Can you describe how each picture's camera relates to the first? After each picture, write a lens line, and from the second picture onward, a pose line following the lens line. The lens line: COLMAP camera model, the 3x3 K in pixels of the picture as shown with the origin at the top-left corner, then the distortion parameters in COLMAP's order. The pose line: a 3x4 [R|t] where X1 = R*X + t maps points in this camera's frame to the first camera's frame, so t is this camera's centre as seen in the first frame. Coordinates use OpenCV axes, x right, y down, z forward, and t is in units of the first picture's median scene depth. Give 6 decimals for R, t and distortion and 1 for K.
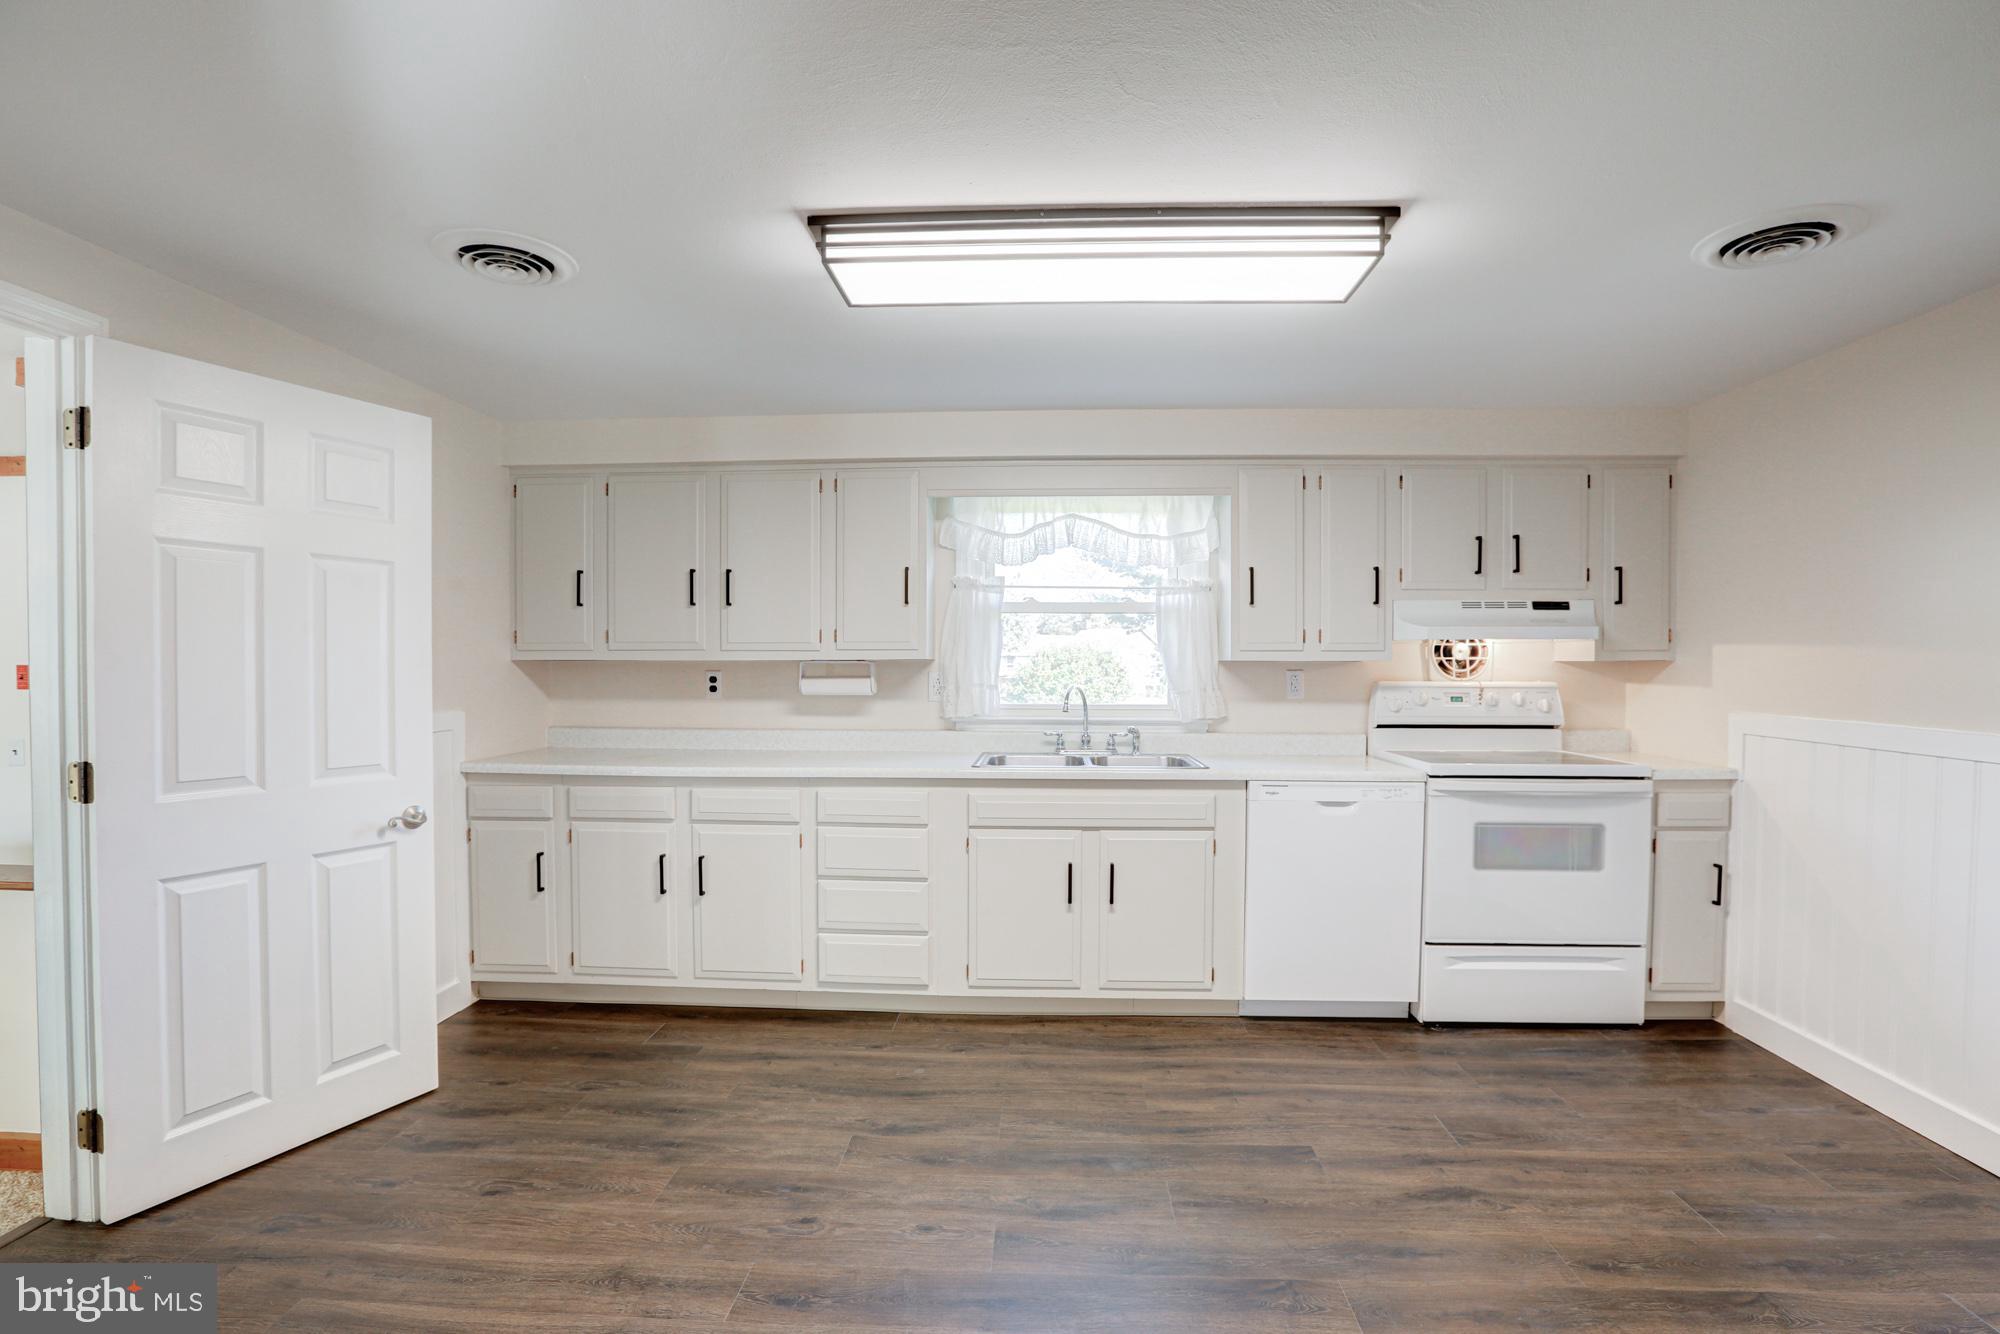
lens RADIAL K [[920.1, 0, 1000.0], [0, 920.1, 667.0], [0, 0, 1]] dist [-0.065196, 0.027115]
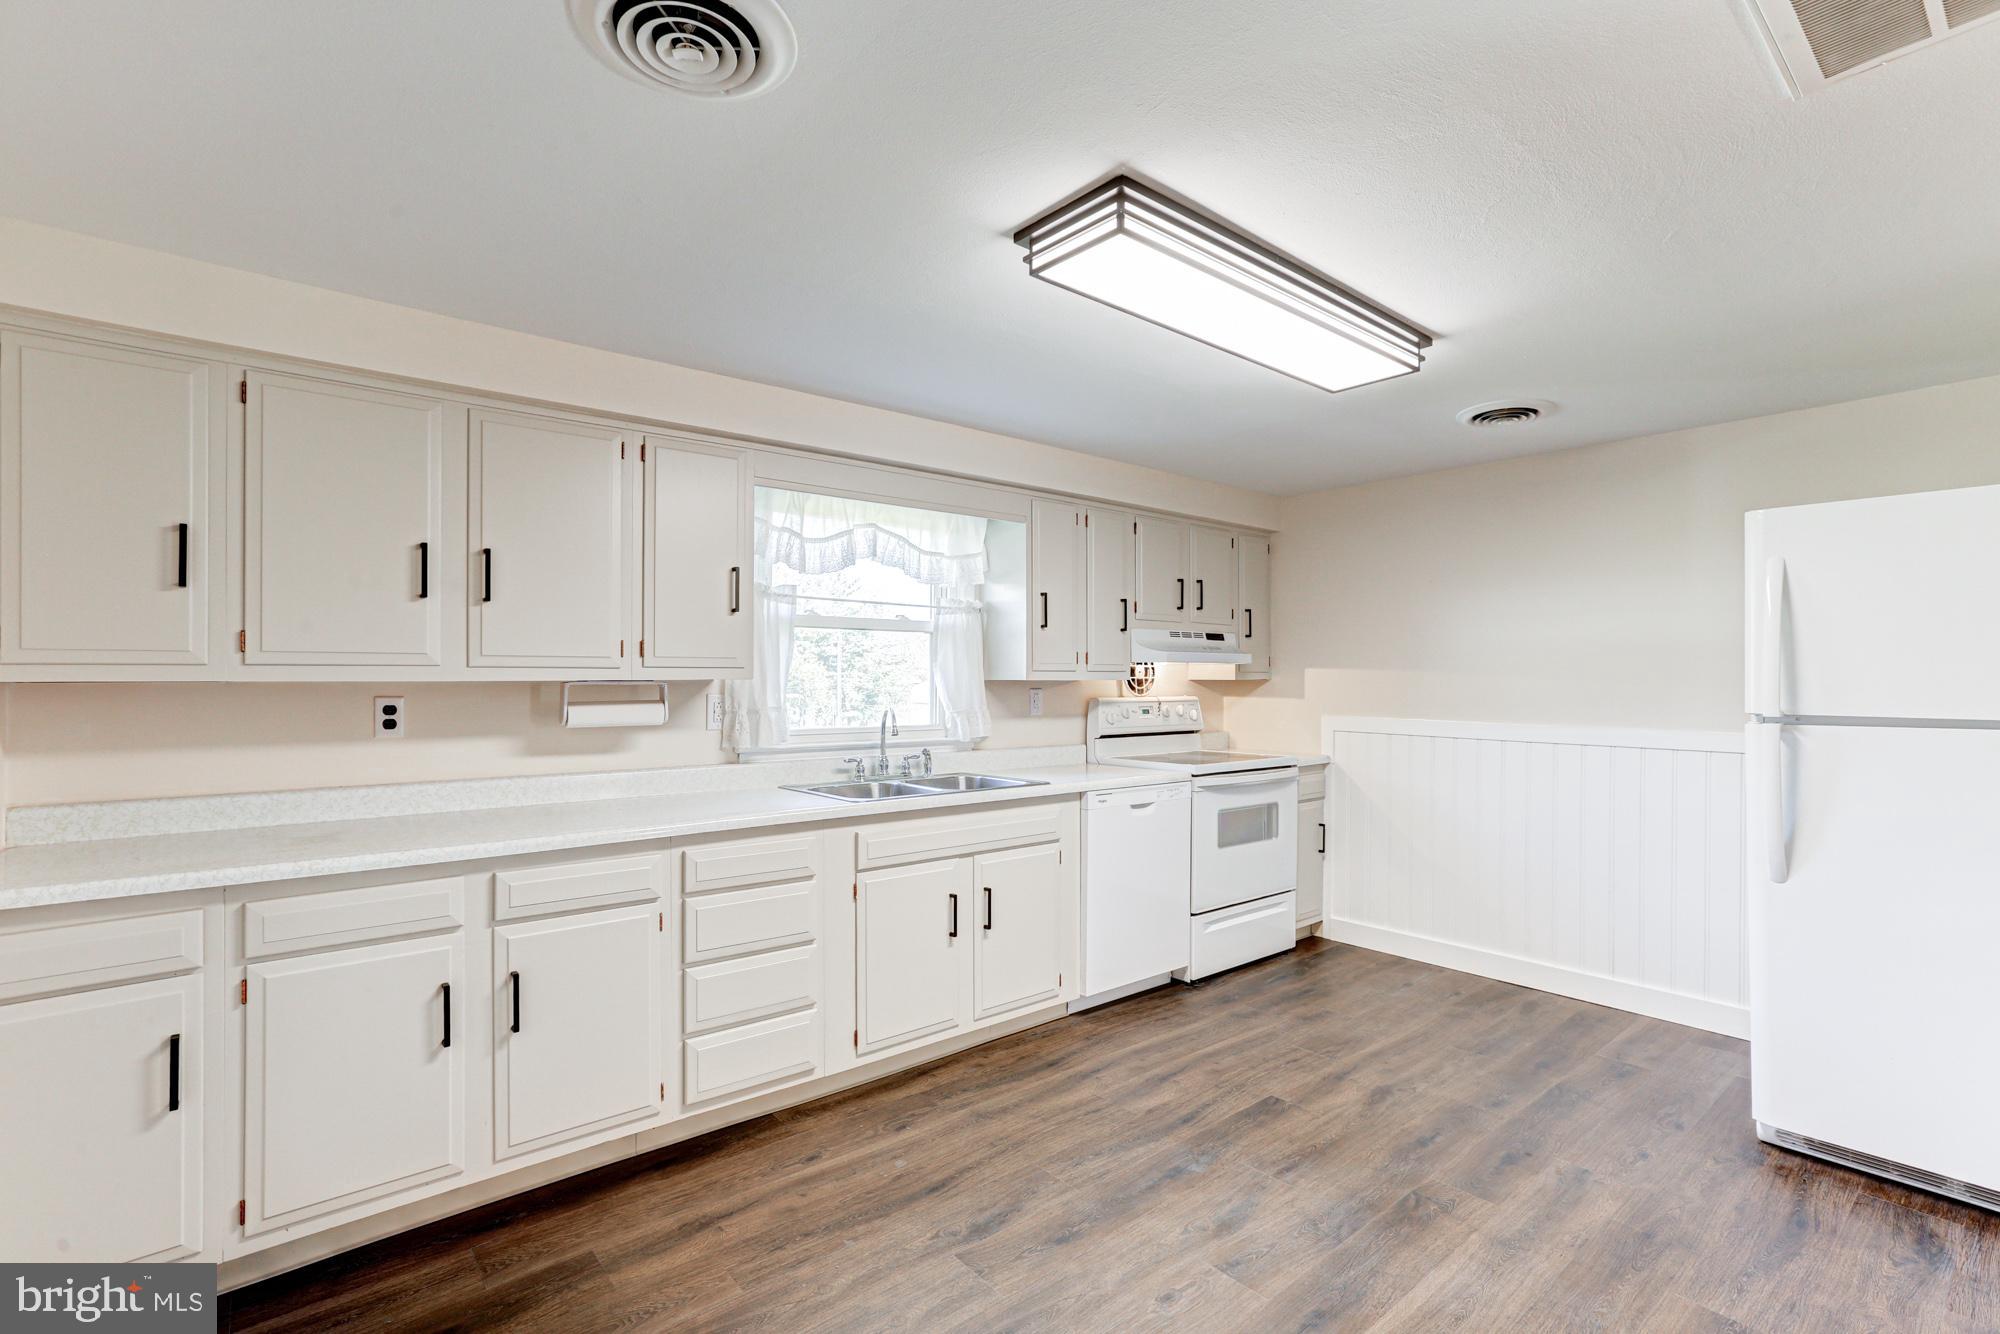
lens RADIAL K [[928.1, 0, 966.2], [0, 928.1, 666.8], [0, 0, 1]] dist [-0.026704, 0.011897]
pose [[0.733402, 0.007381, 0.679755, -0.571543], [0.004417, 0.999868, -0.015622, -0.006520], [-0.679780, 0.014460, 0.733273, 0.285768]]
